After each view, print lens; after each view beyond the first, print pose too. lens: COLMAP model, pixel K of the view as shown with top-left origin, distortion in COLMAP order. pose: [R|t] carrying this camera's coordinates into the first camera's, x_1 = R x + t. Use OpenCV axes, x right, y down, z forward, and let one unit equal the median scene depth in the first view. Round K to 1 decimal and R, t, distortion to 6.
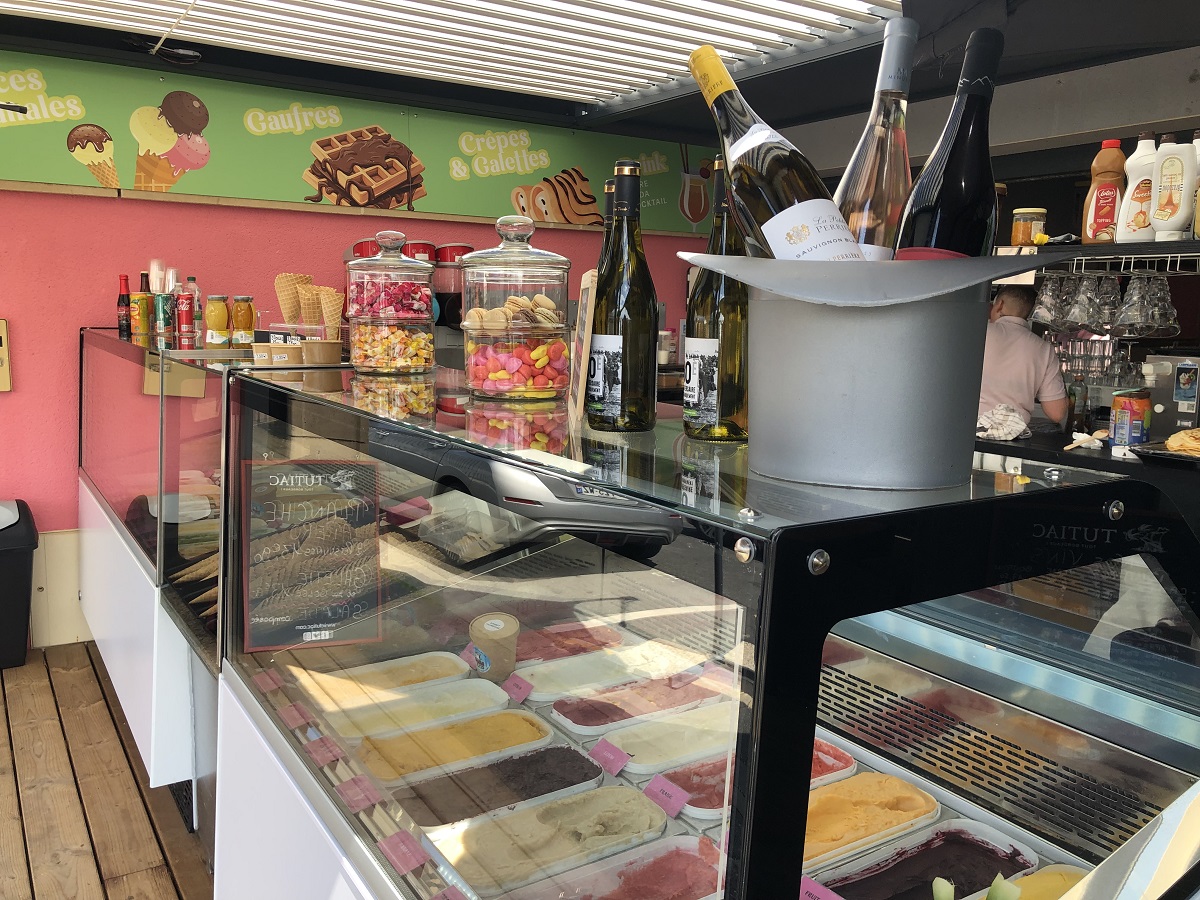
lens RADIAL K [[987.0, 0, 604.9], [0, 987.0, 450.1], [0, 0, 1]] dist [0.000350, 0.060948]
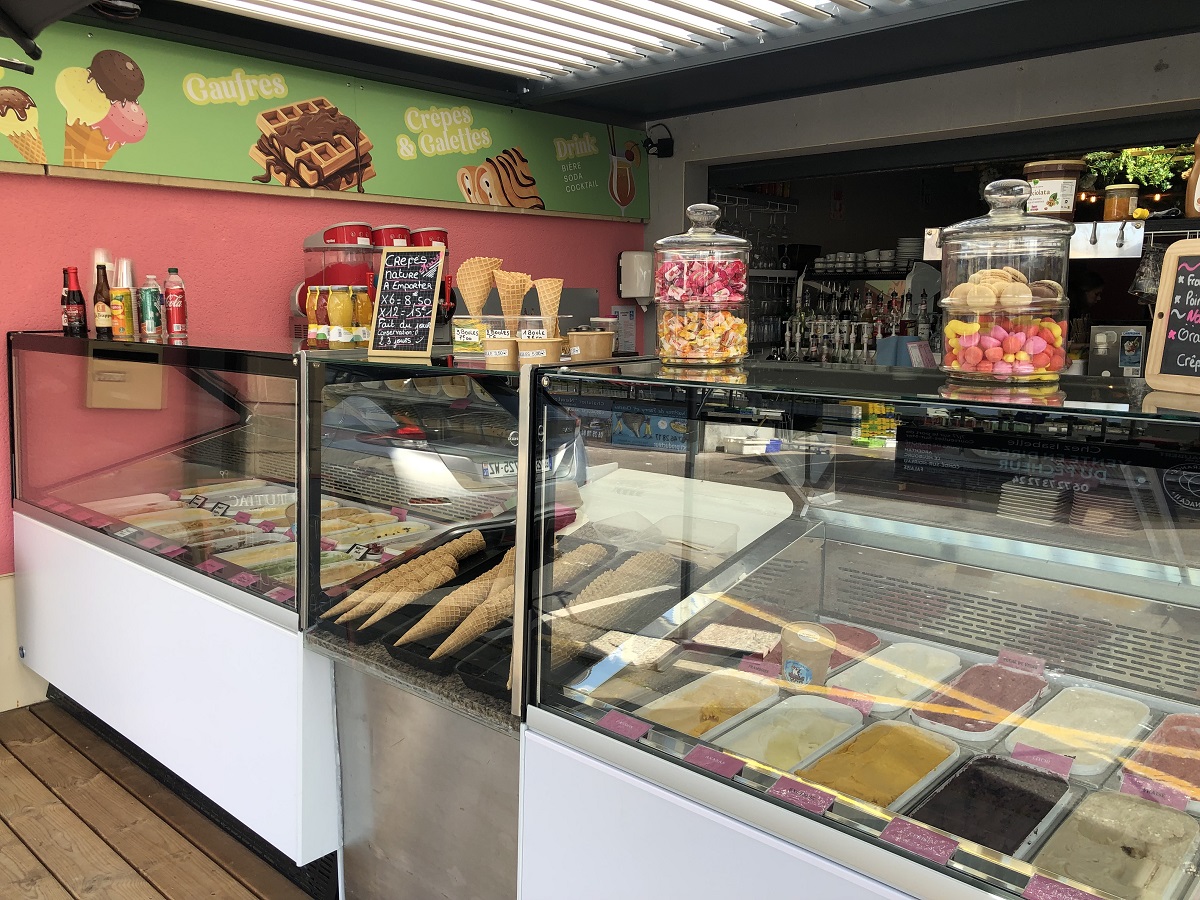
lens RADIAL K [[987.0, 0, 604.9], [0, 987.0, 450.1], [0, 0, 1]] dist [0.000350, 0.060948]
pose [[0.971778, -0.060271, 0.228069, -0.208543], [0.057784, 0.998174, 0.017576, -0.009066], [-0.228712, -0.003901, 0.973486, 0.063824]]
